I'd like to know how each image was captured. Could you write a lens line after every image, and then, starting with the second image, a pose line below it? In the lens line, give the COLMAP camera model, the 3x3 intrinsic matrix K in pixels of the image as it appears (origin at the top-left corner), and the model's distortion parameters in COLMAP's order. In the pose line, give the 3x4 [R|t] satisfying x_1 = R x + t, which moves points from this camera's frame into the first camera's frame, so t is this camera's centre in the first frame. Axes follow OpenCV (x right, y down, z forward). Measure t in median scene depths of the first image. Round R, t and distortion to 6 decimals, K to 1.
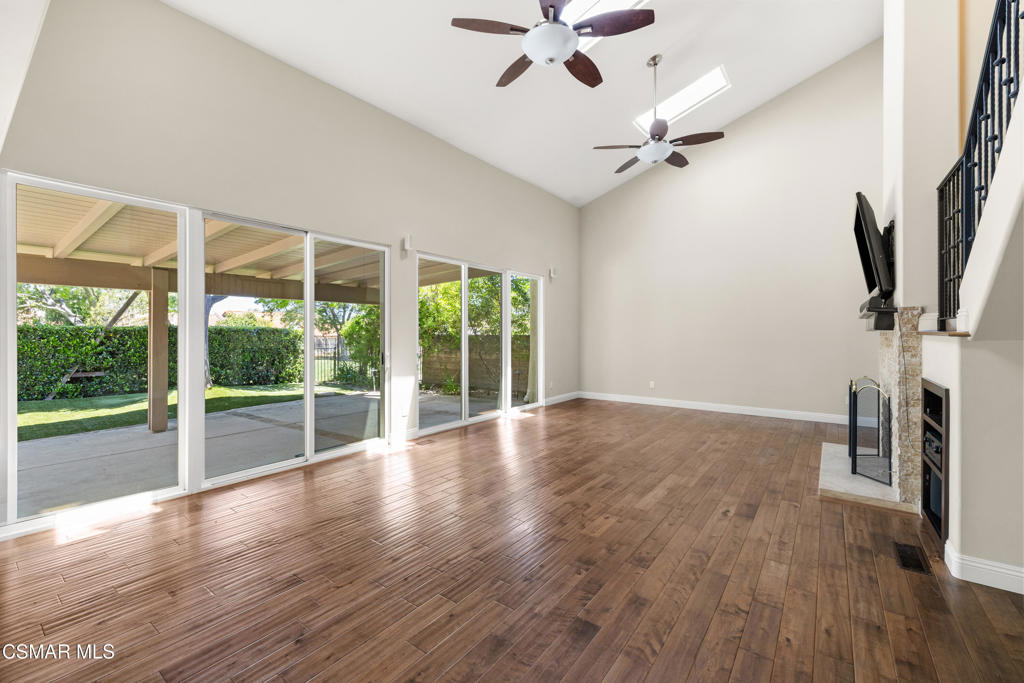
lens RADIAL K [[428.7, 0, 509.4], [0, 428.7, 336.7], [0, 0, 1]] dist [-0.000689, -0.000057]
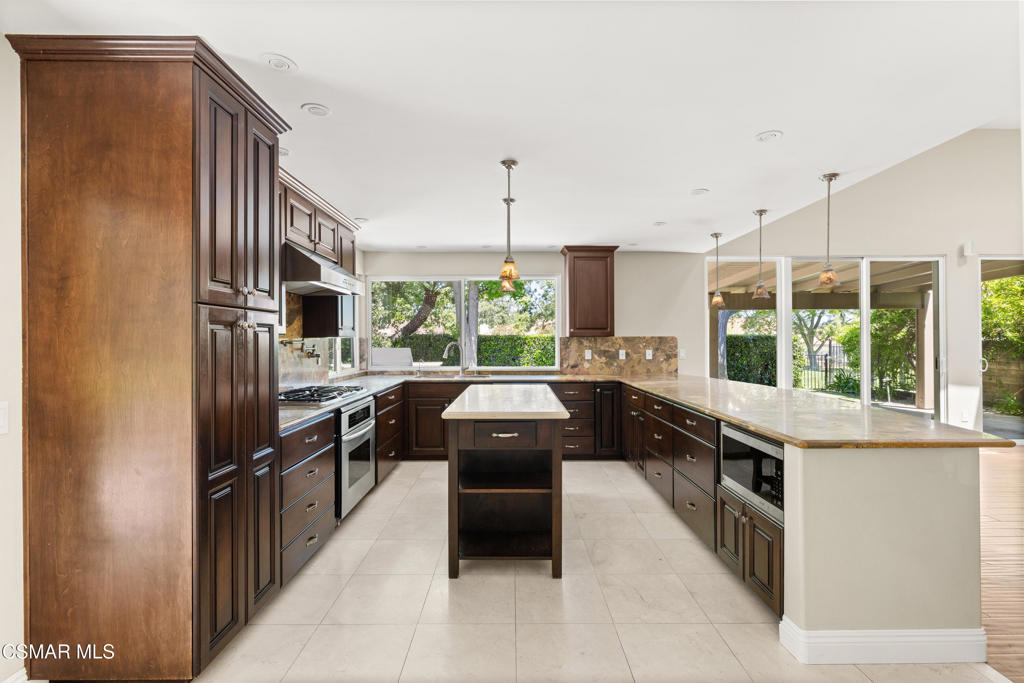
lens RADIAL K [[462.6, 0, 511.9], [0, 462.6, 338.6], [0, 0, 1]] dist [-0.003296, 0.001246]
pose [[0.601453, -0.007440, -0.798874, -0.009378], [-0.001682, 0.999943, -0.010578, 0.002459], [0.798907, 0.007706, 0.601406, -0.276985]]
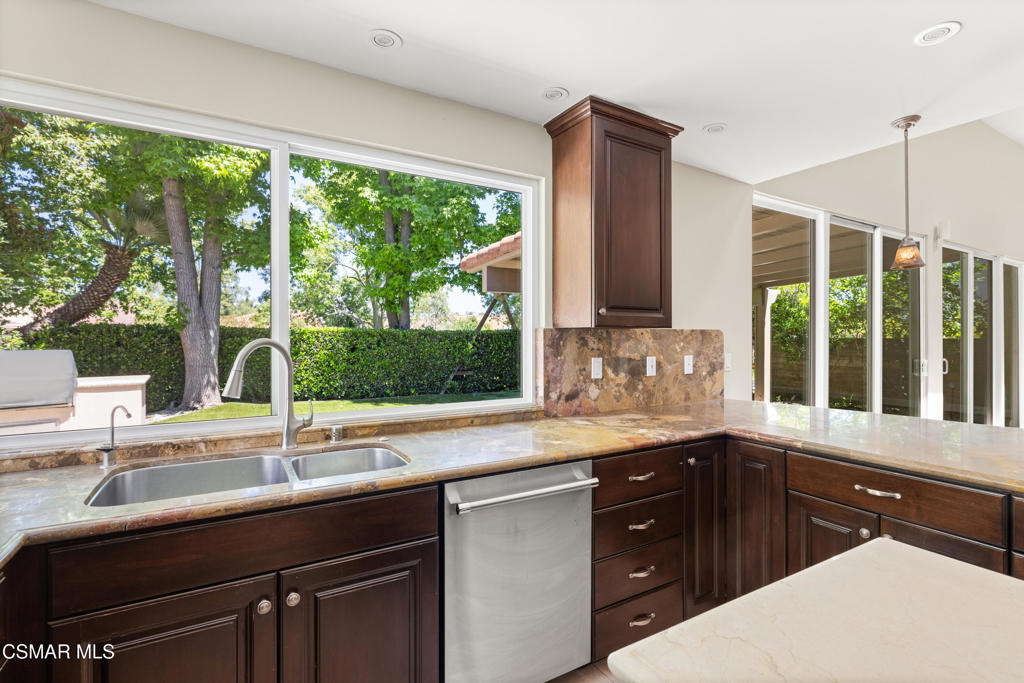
lens RADIAL K [[481.8, 0, 520.4], [0, 481.8, 338.2], [0, 0, 1]] dist [-0.005504, 0.000029]
pose [[0.924960, -0.000206, -0.380064, -0.361533], [-0.001251, 0.999993, -0.003588, 0.000223], [0.380062, 0.003794, 0.924953, -0.114258]]
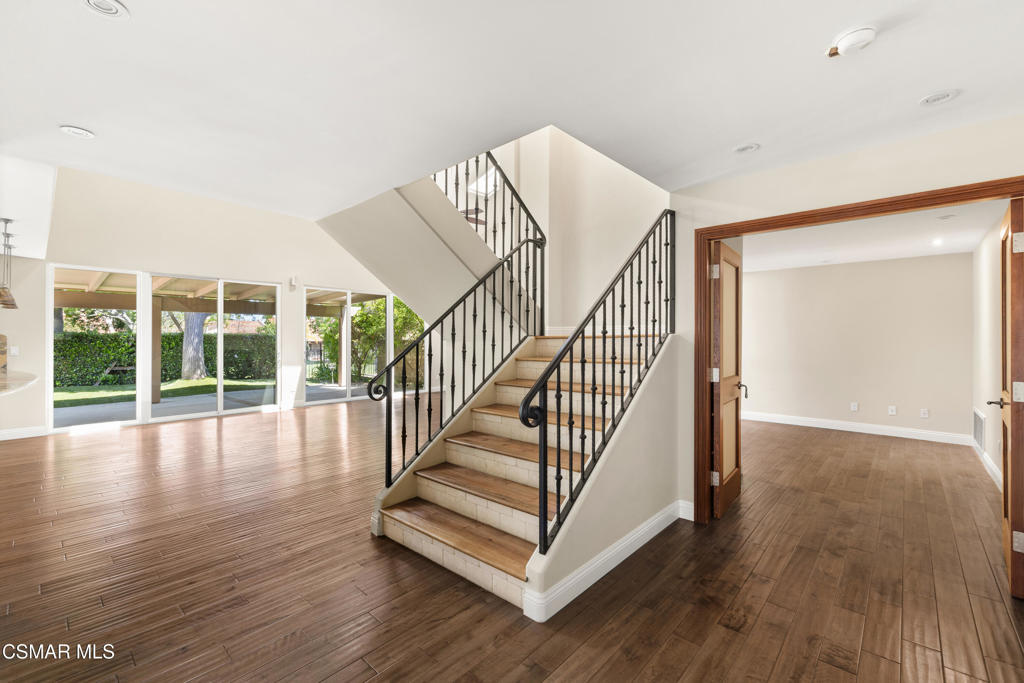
lens RADIAL K [[432.3, 0, 505.6], [0, 432.3, 341.6], [0, 0, 1]] dist [0.010054, 0.000169]
pose [[0.995065, 0.001860, -0.099205, 0.380657], [-0.002065, 0.999996, -0.001962, 0.002422], [0.099201, 0.002157, 0.995065, -0.274949]]
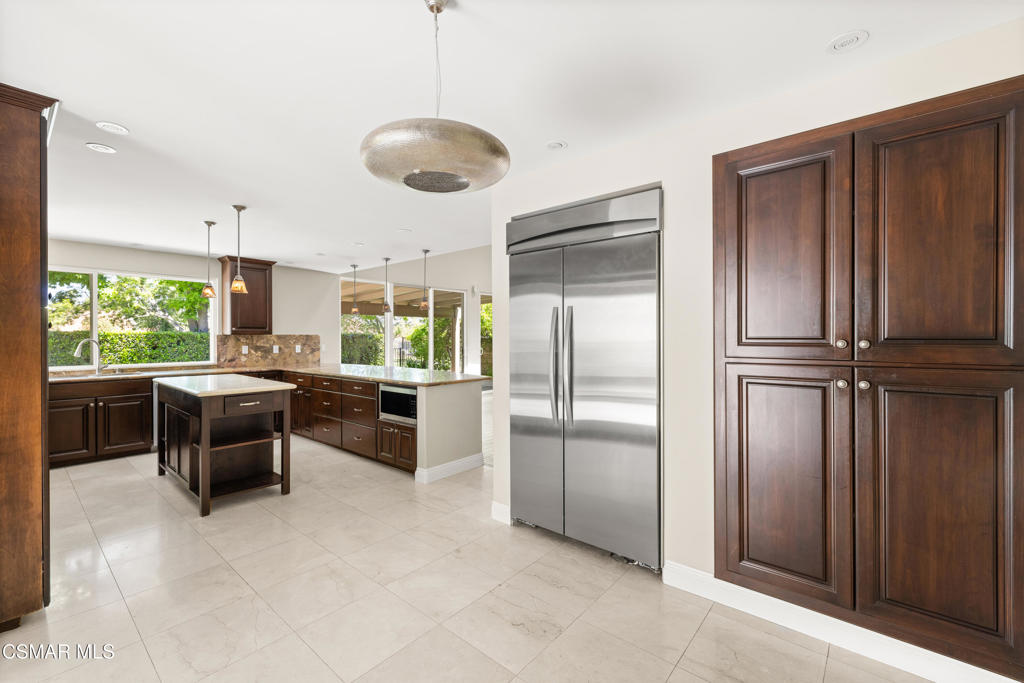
lens RADIAL K [[428.7, 0, 506.6], [0, 428.7, 338.2], [0, 0, 1]] dist [-0.000689, -0.000057]
pose [[0.997805, -0.003233, -0.066136, 0.010088], [0.002911, 0.999983, -0.004970, 0.003407], [0.066151, 0.004766, 0.997798, -0.459059]]
